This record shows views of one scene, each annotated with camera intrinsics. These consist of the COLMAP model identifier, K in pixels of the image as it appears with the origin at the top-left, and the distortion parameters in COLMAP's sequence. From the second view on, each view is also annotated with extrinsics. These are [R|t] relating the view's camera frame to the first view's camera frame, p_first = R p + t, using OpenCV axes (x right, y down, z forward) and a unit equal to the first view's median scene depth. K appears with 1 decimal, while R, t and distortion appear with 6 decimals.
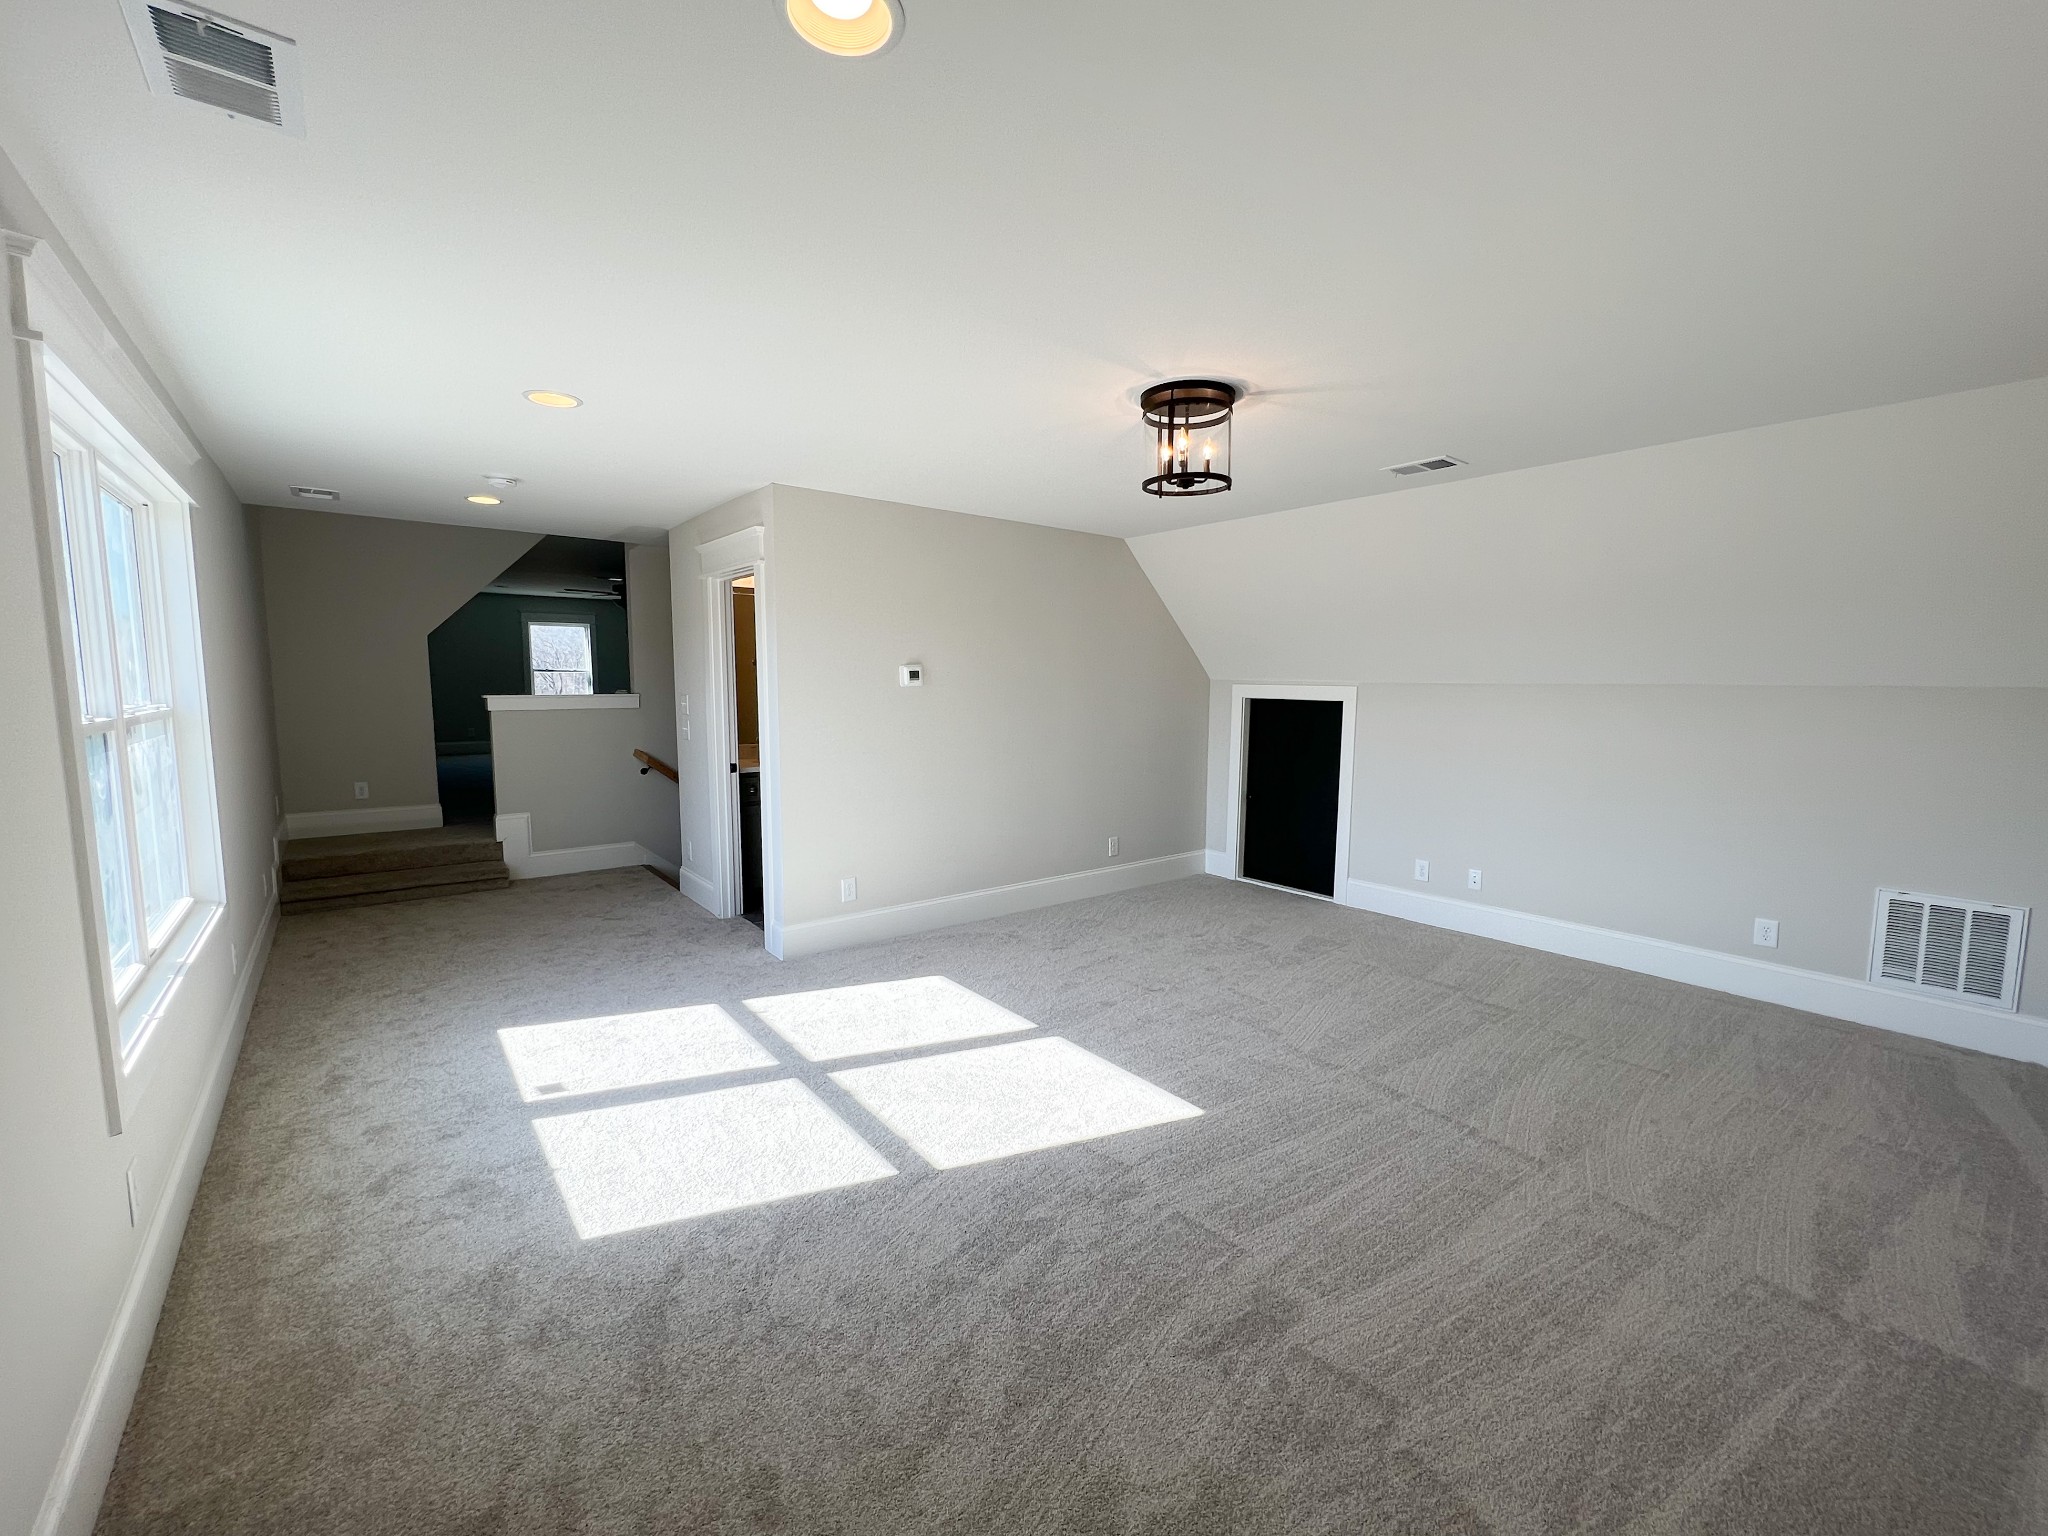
lens RADIAL K [[834.5, 0, 1023.8], [0, 834.5, 766.6], [0, 0, 1]] dist [-0.001028, 0.000154]
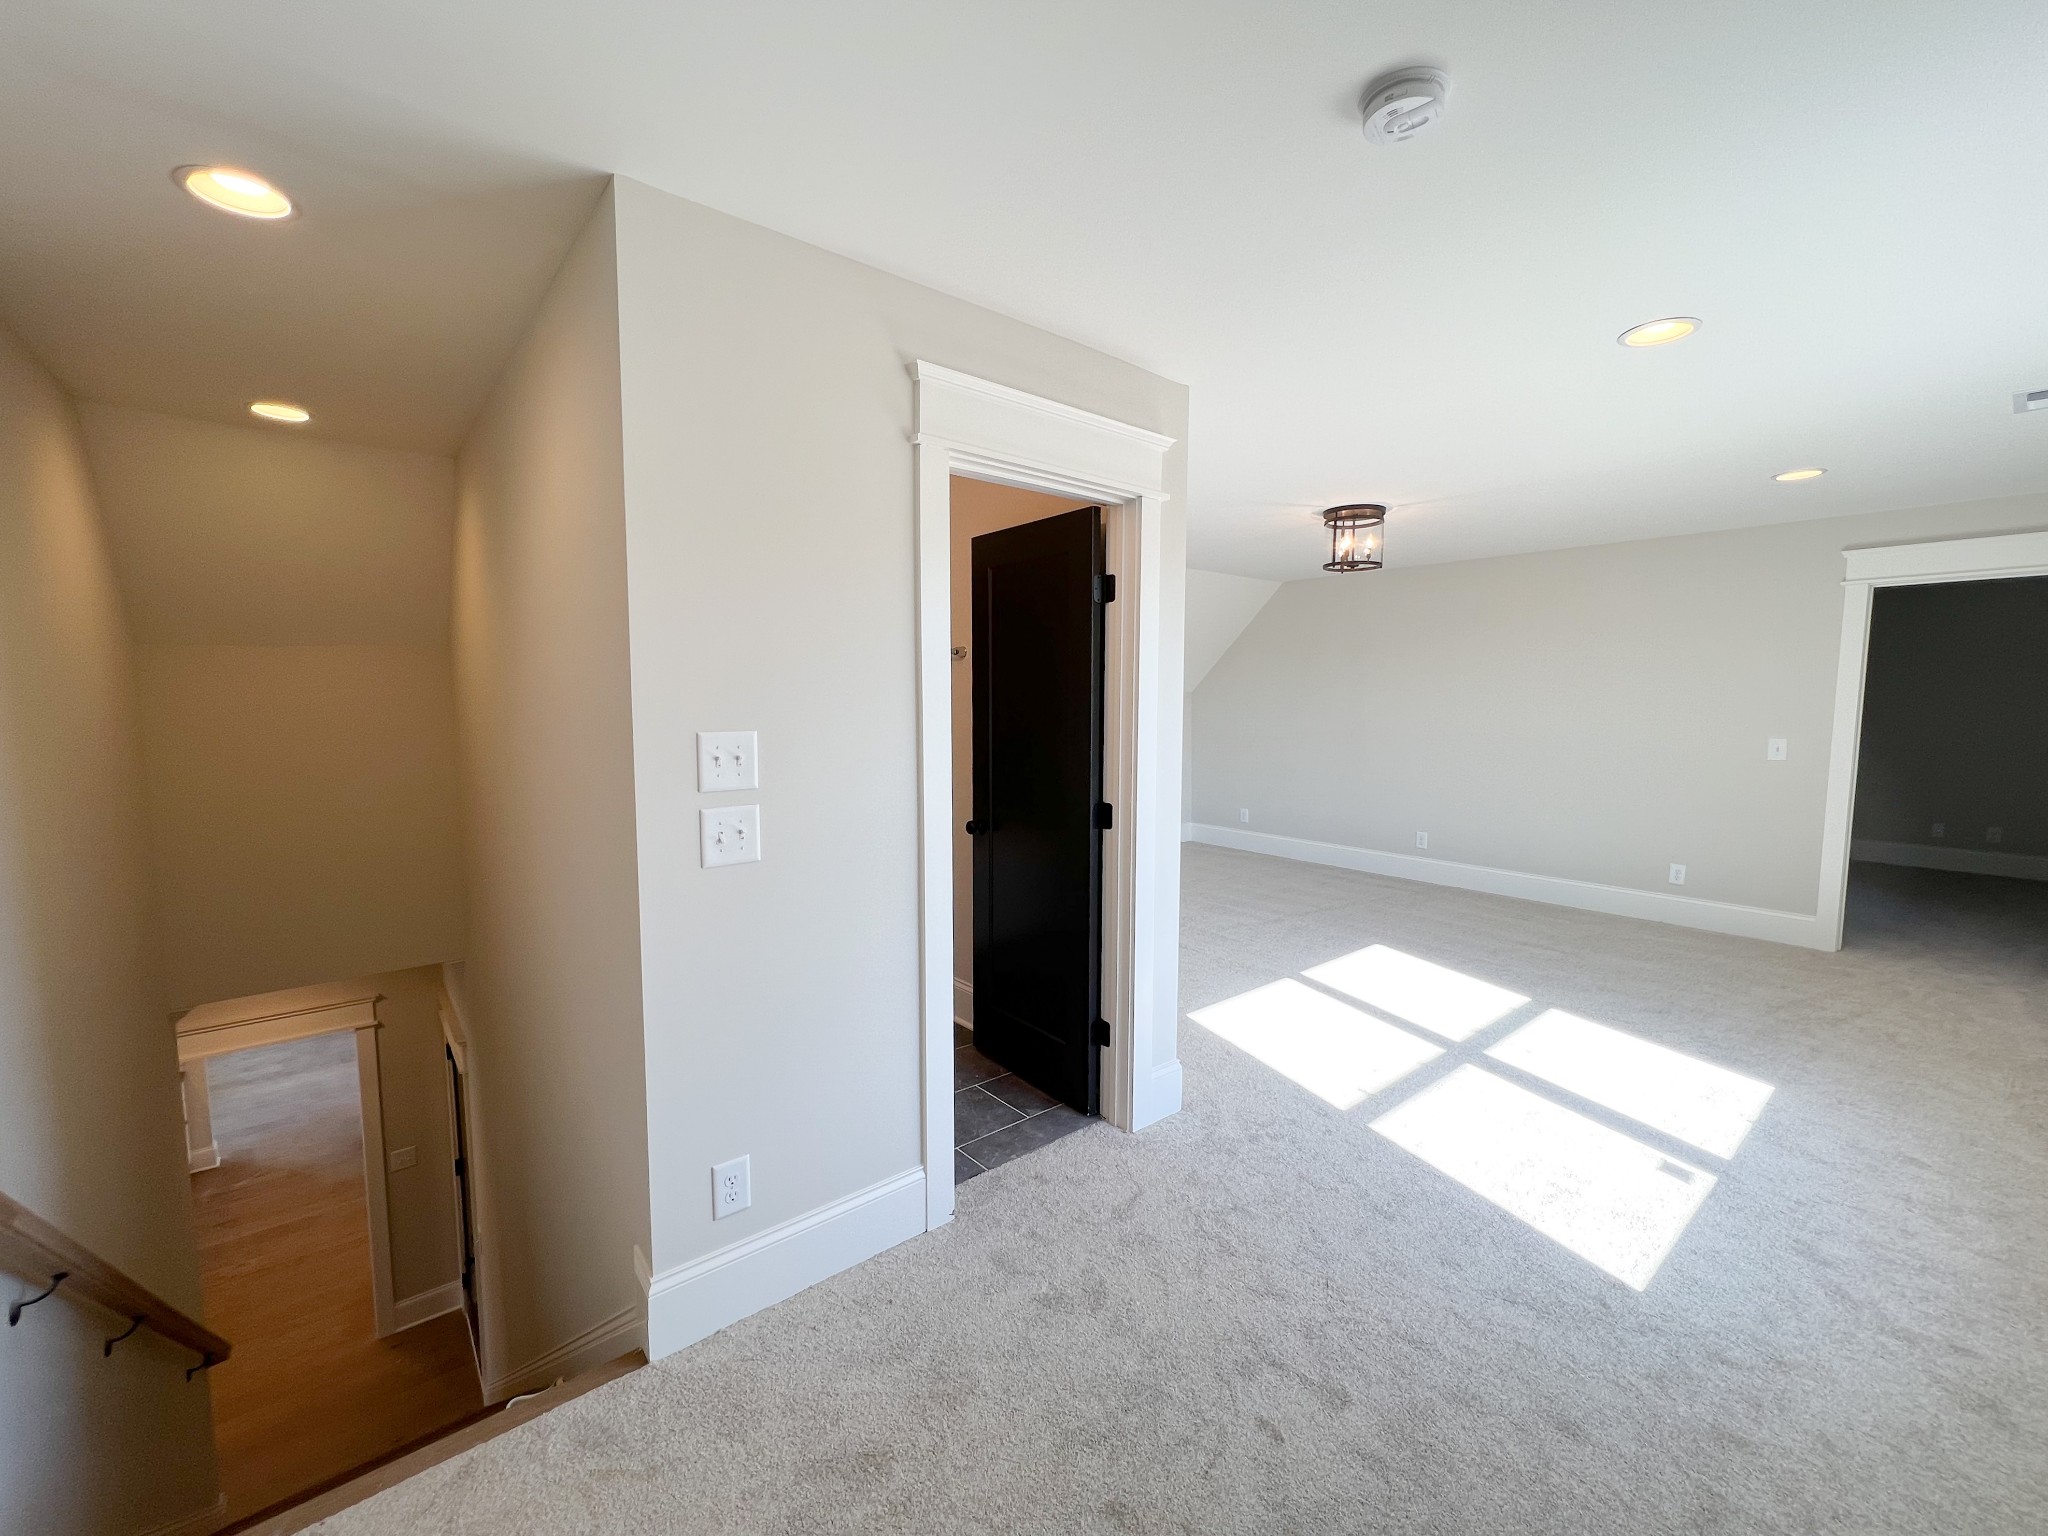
lens RADIAL K [[834.5, 0, 1023.8], [0, 834.5, 766.6], [0, 0, 1]] dist [-0.001028, 0.000154]
pose [[-0.015243, -0.099625, 0.994908, -1.371578], [0.103260, 0.989547, 0.100670, -0.176256], [-0.994538, 0.104268, -0.004797, 1.635522]]
